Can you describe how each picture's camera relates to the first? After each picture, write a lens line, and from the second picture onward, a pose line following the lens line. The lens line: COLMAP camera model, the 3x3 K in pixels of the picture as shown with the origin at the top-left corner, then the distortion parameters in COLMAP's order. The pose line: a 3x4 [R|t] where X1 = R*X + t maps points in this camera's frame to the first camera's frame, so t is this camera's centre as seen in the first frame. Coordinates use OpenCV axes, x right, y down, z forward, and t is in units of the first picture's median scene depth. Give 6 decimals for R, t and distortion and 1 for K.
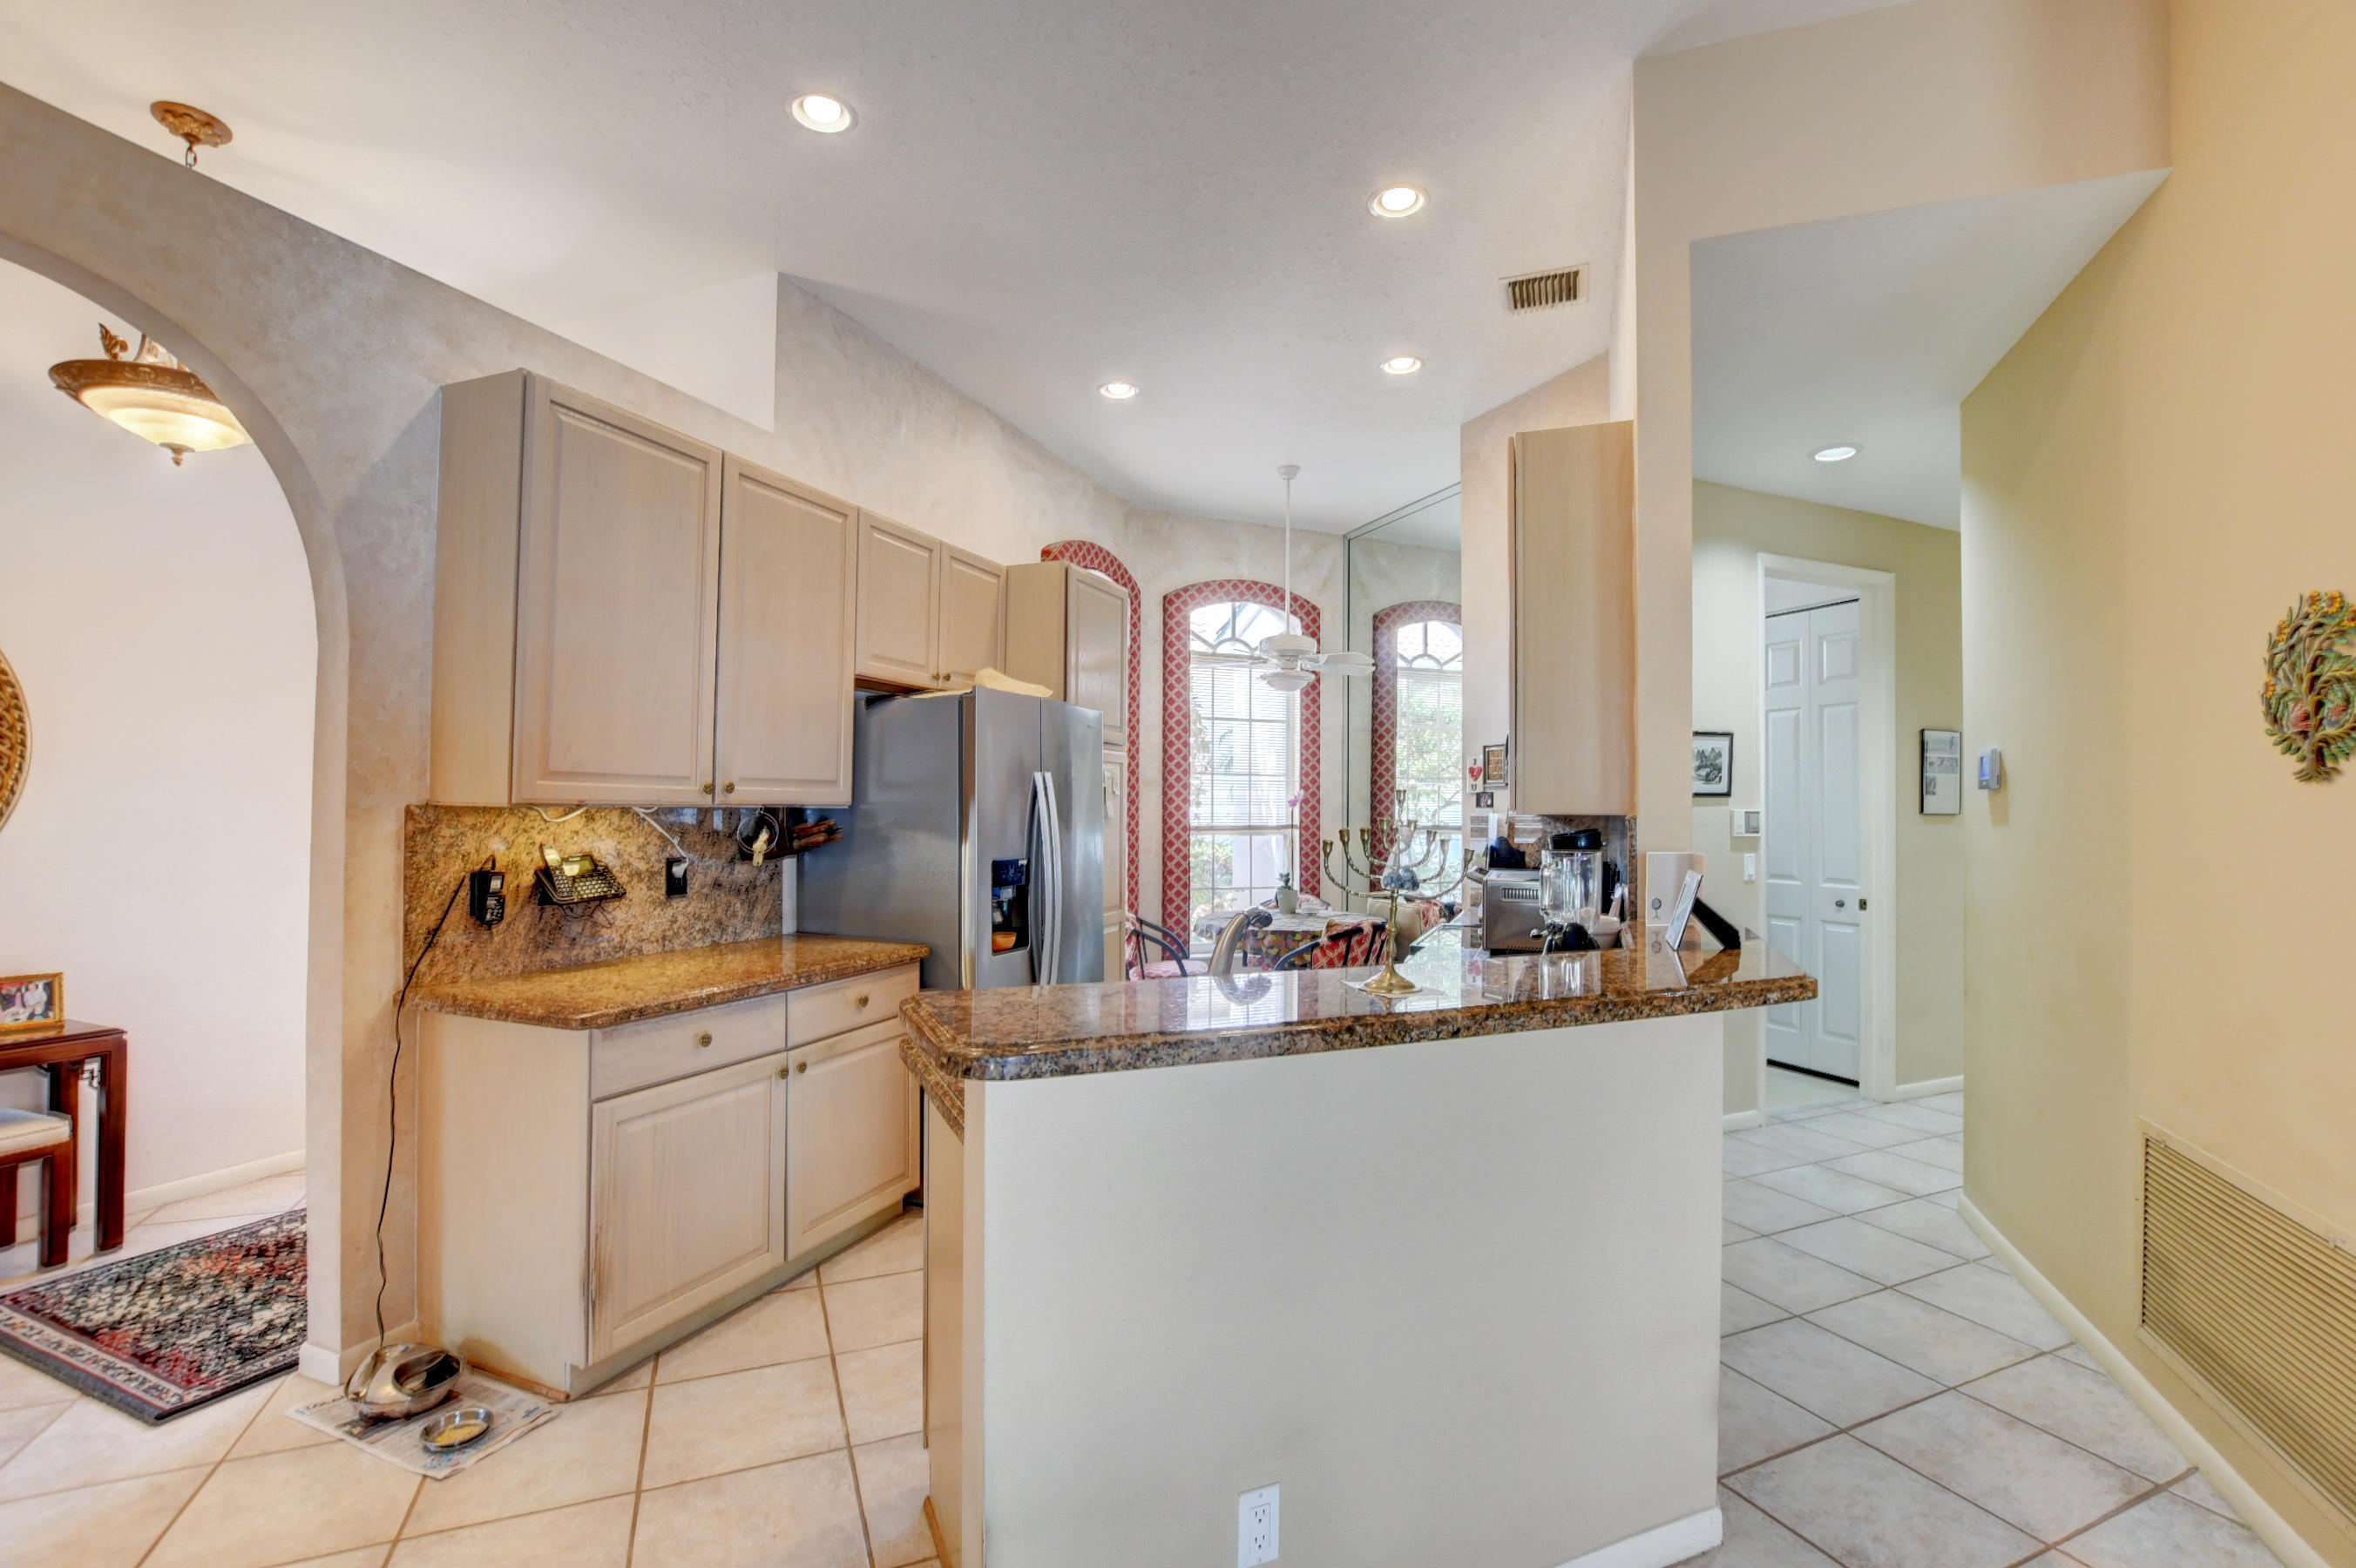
lens RADIAL K [[1035.3, 0, 1165.8], [0, 1035.3, 783.8], [0, 0, 1]] dist [-0.033005, 0.004343]
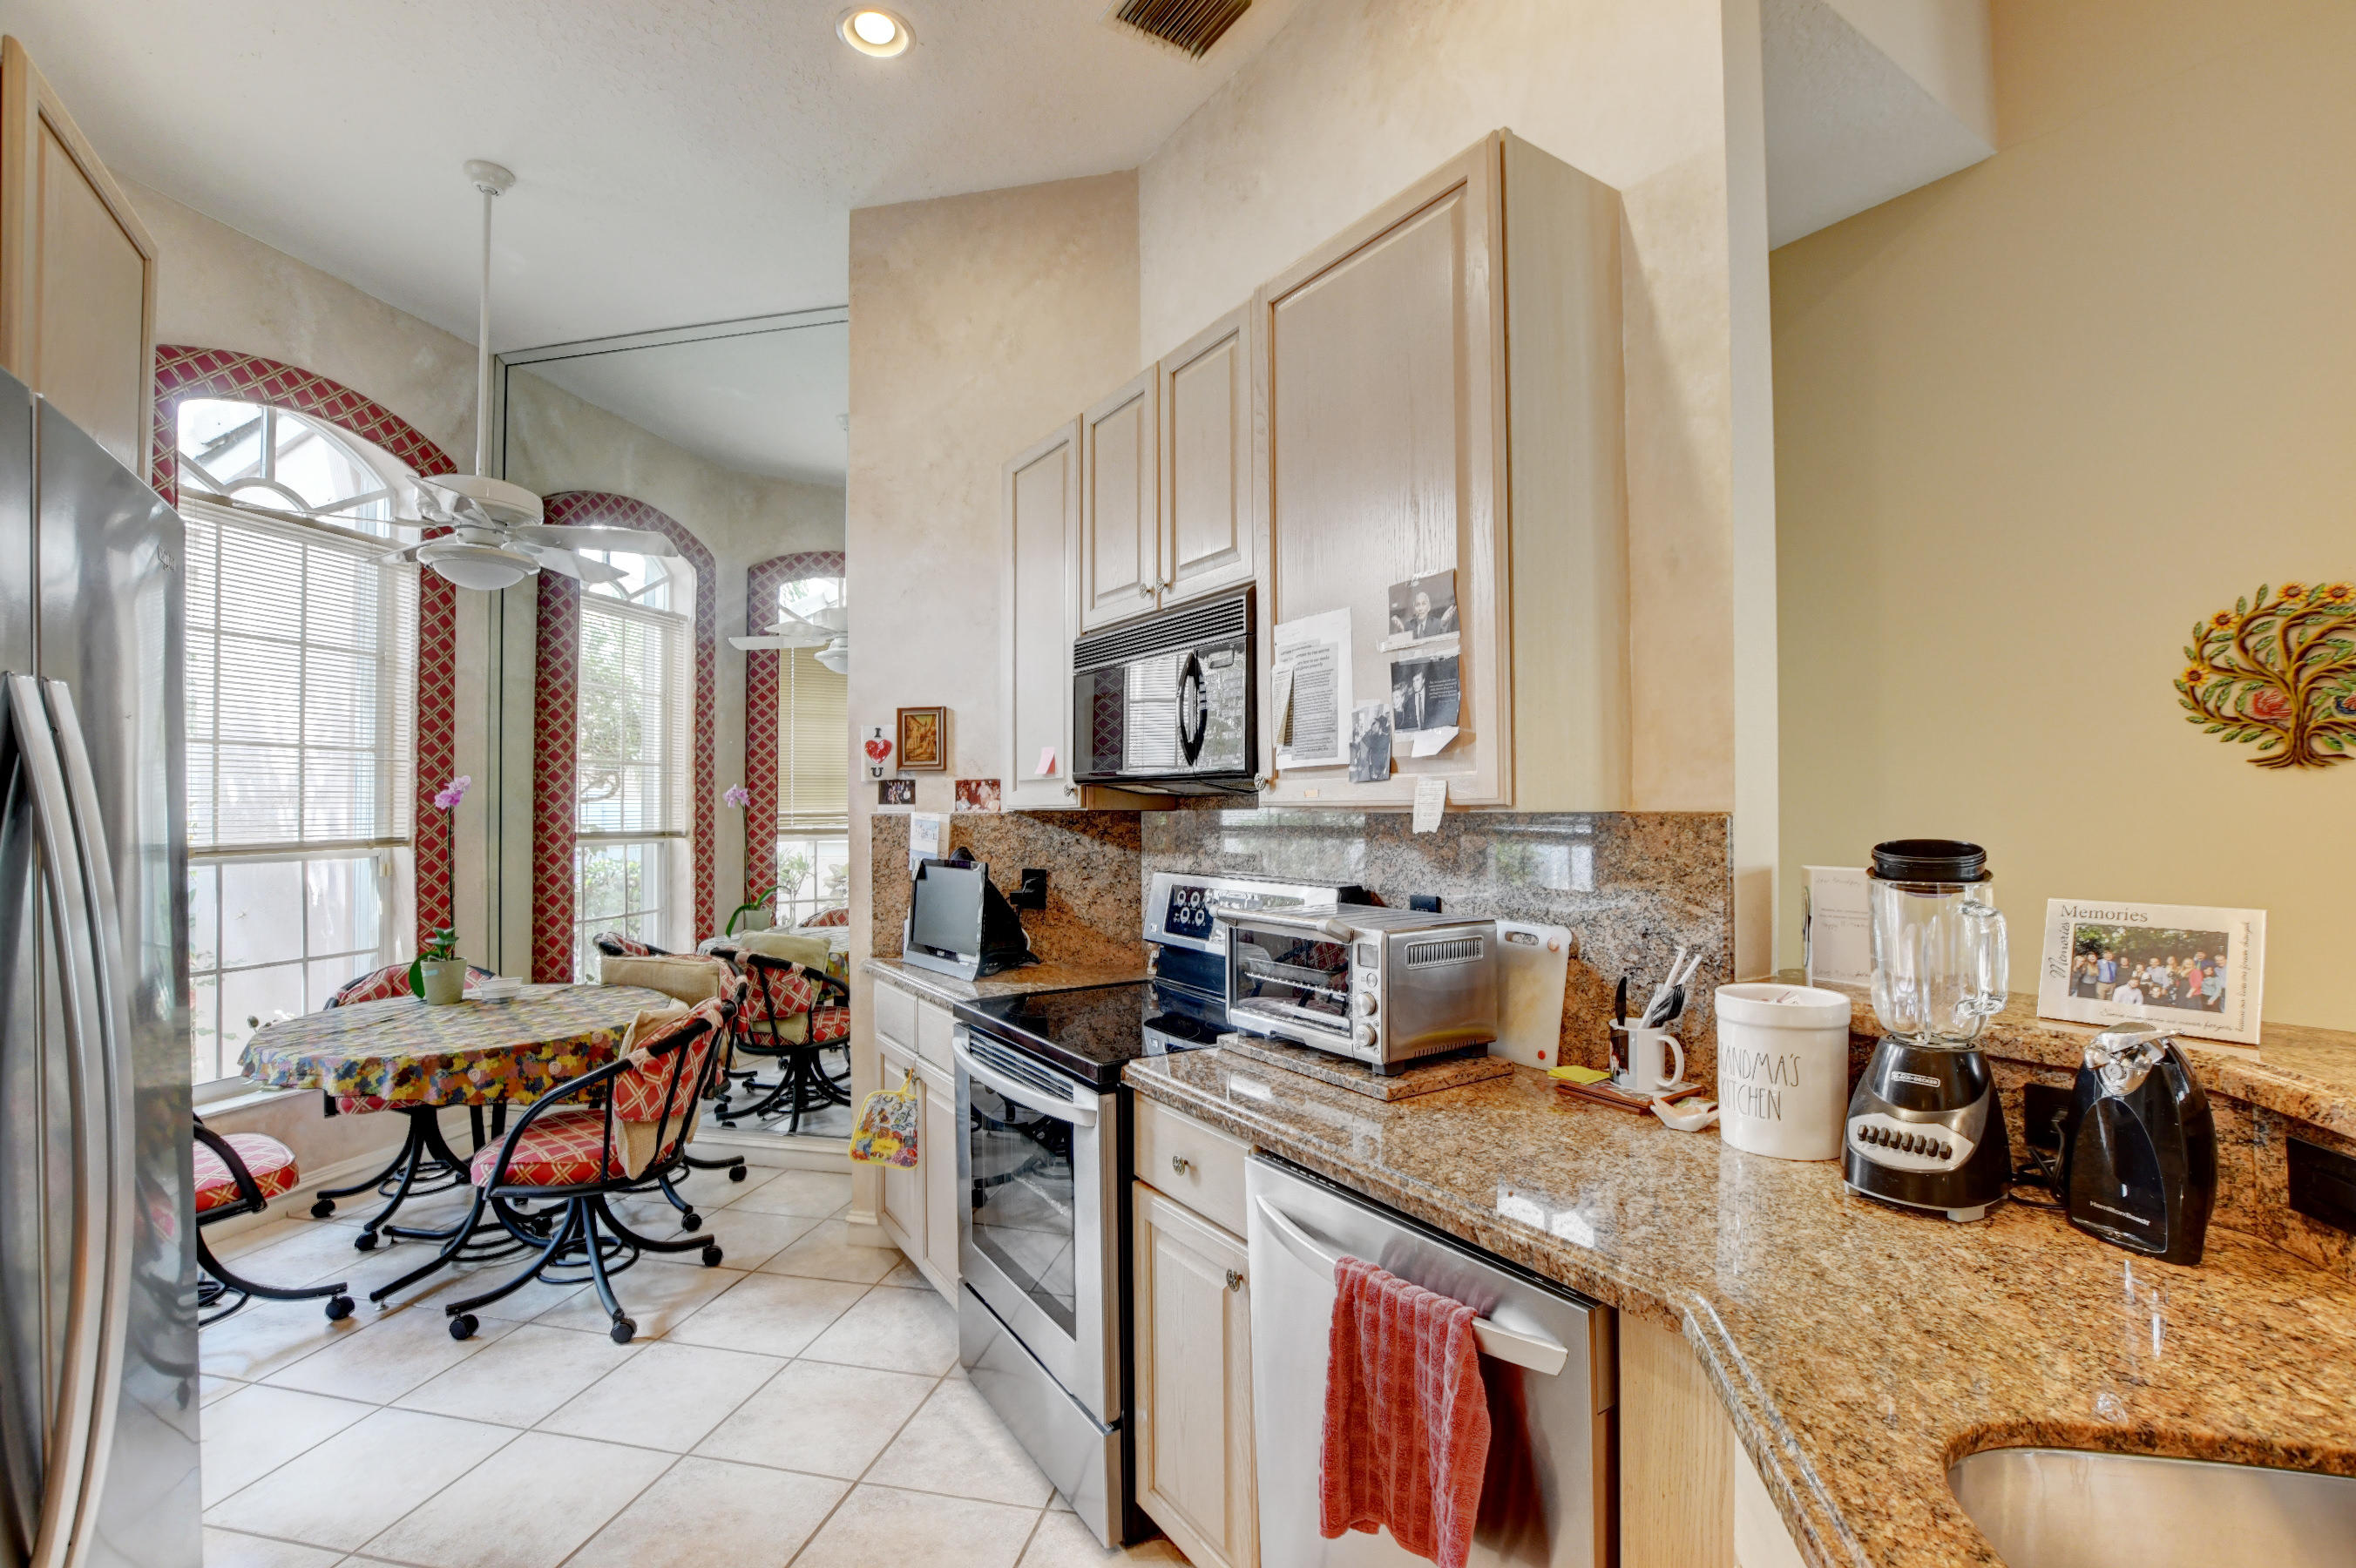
lens RADIAL K [[1035.3, 0, 1189.9], [0, 1035.3, 786.6], [0, 0, 1]] dist [-0.033005, 0.004343]
pose [[0.568231, 0.005752, 0.822849, -0.091678], [-0.010020, 0.999950, -0.000071, 0.007856], [-0.822808, -0.008205, 0.568260, 0.357816]]
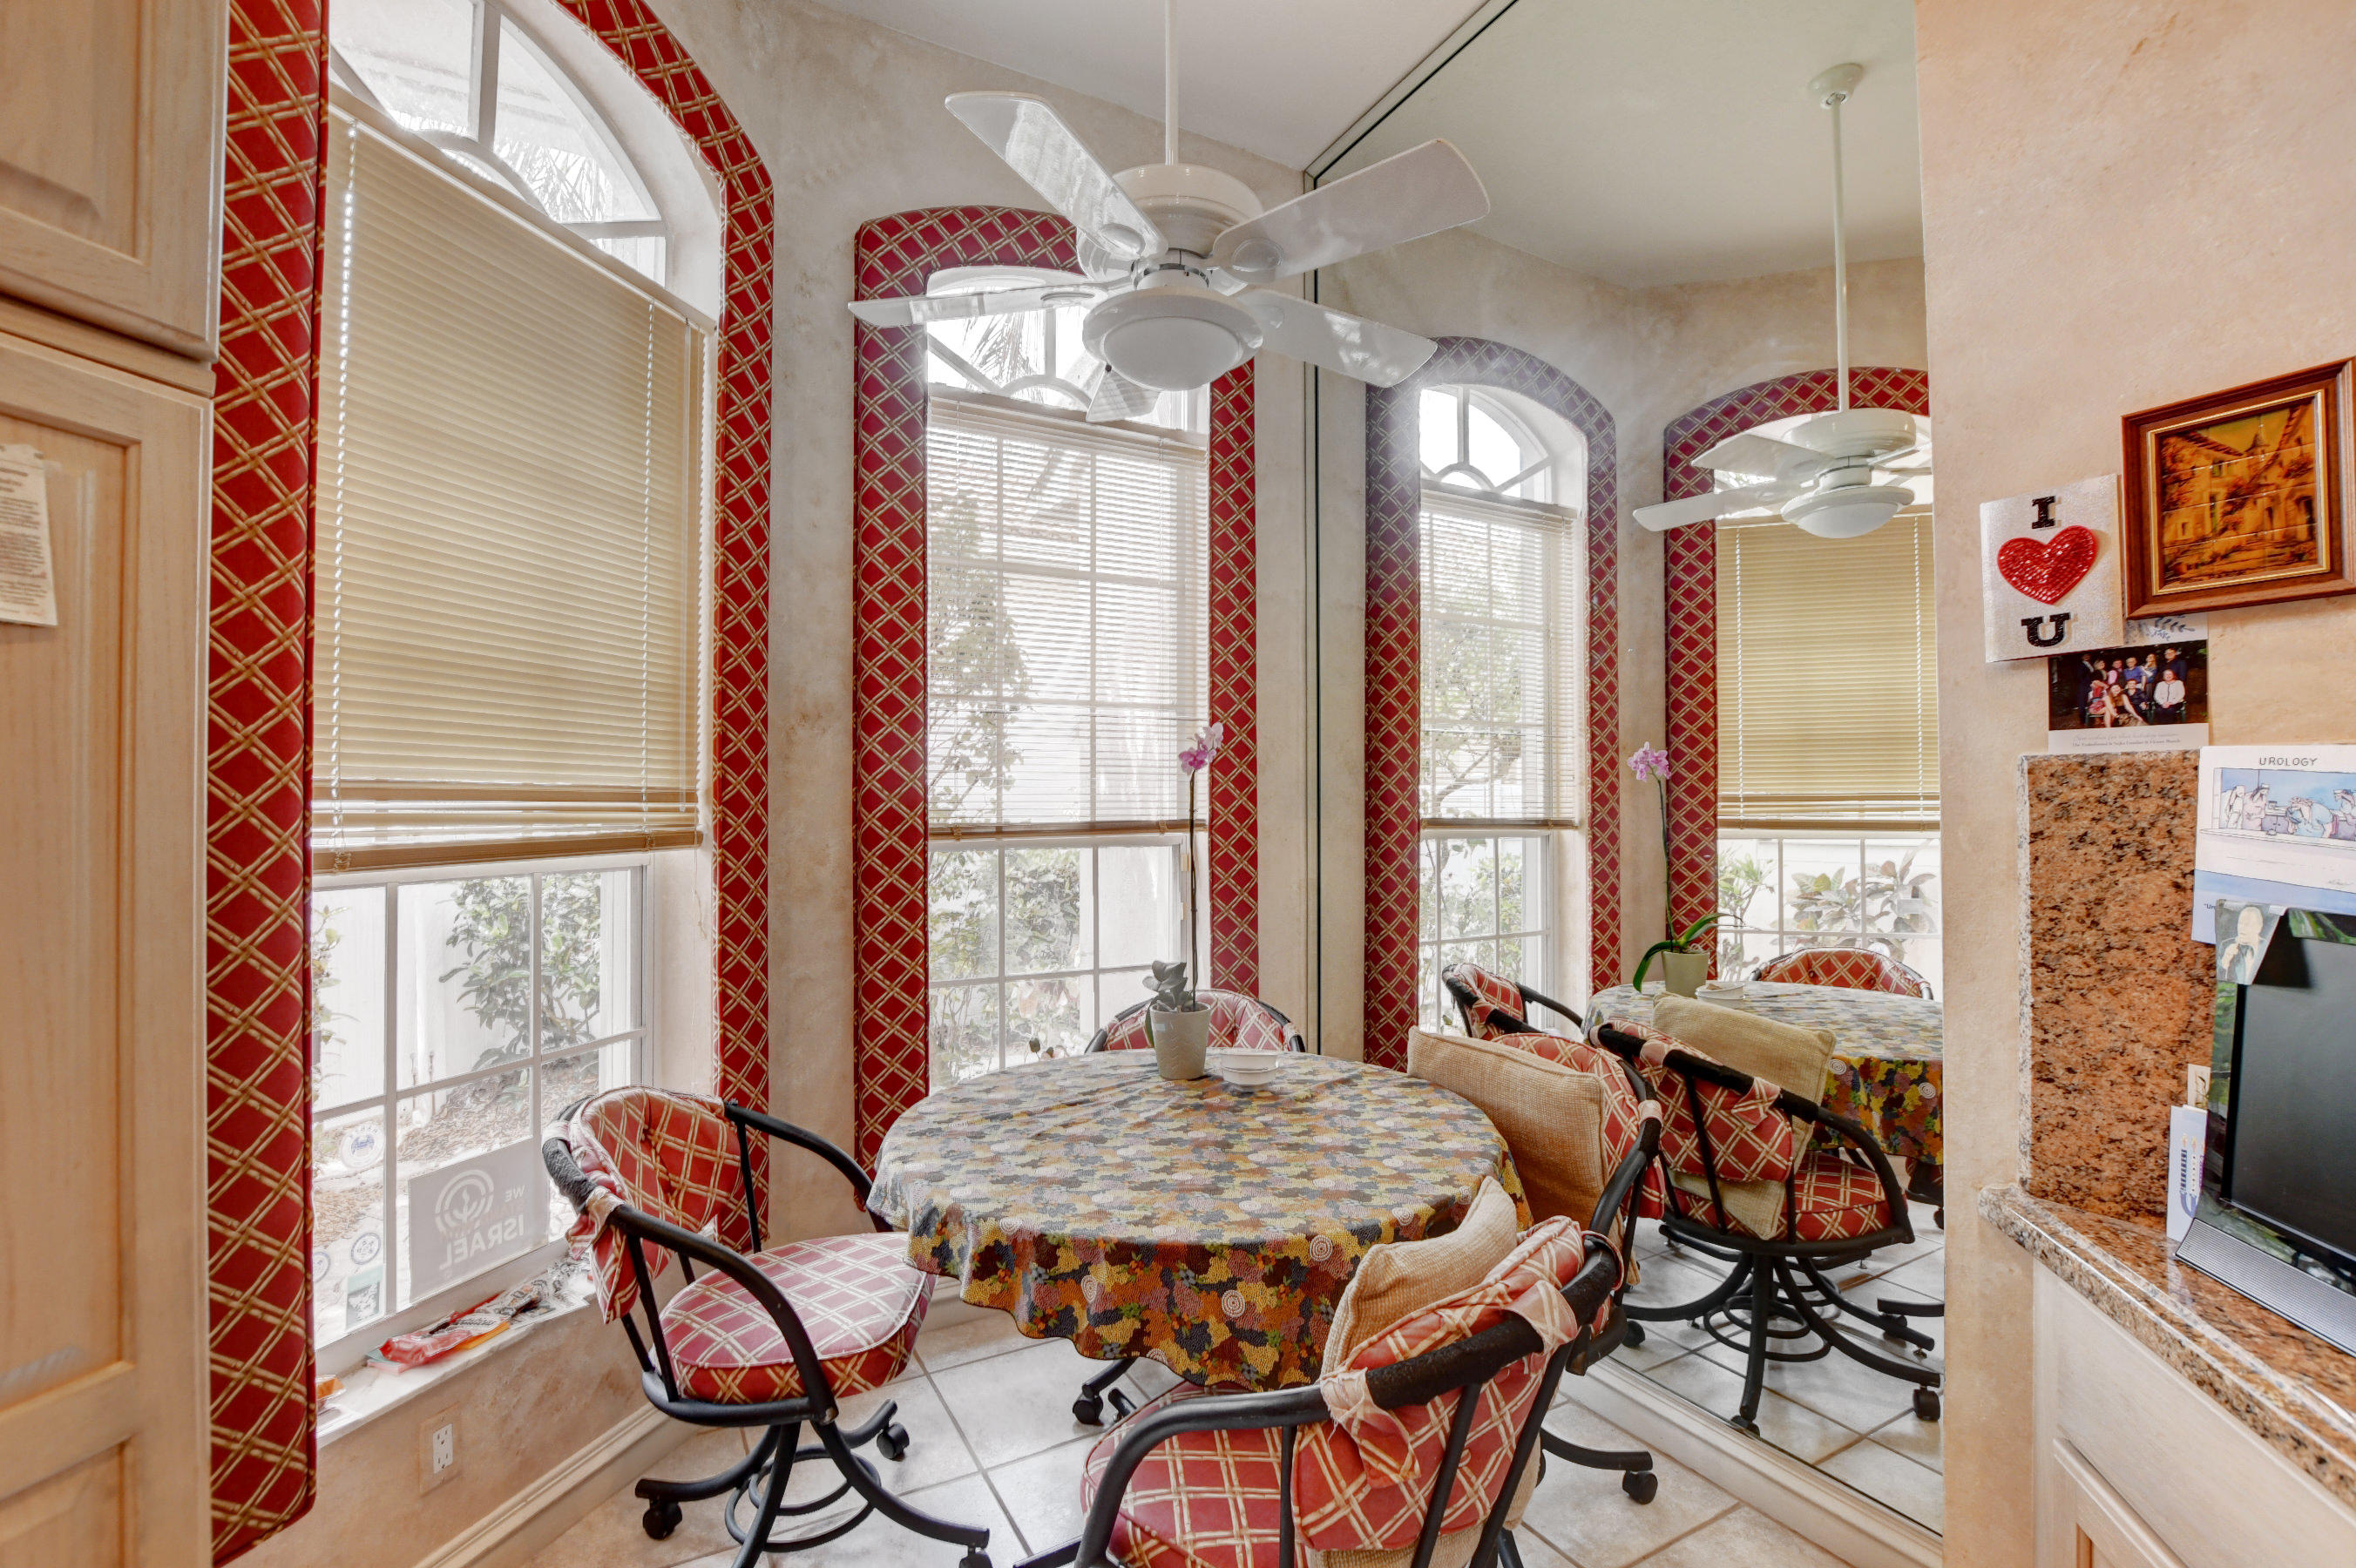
lens RADIAL K [[1035.3, 0, 1183.5], [0, 1035.3, 794.5], [0, 0, 1]] dist [-0.033005, 0.004343]
pose [[0.993778, -0.007968, 0.111095, 0.076195], [0.006754, 0.999913, 0.011305, 0.025037], [-0.111175, -0.010484, 0.993746, 0.616442]]
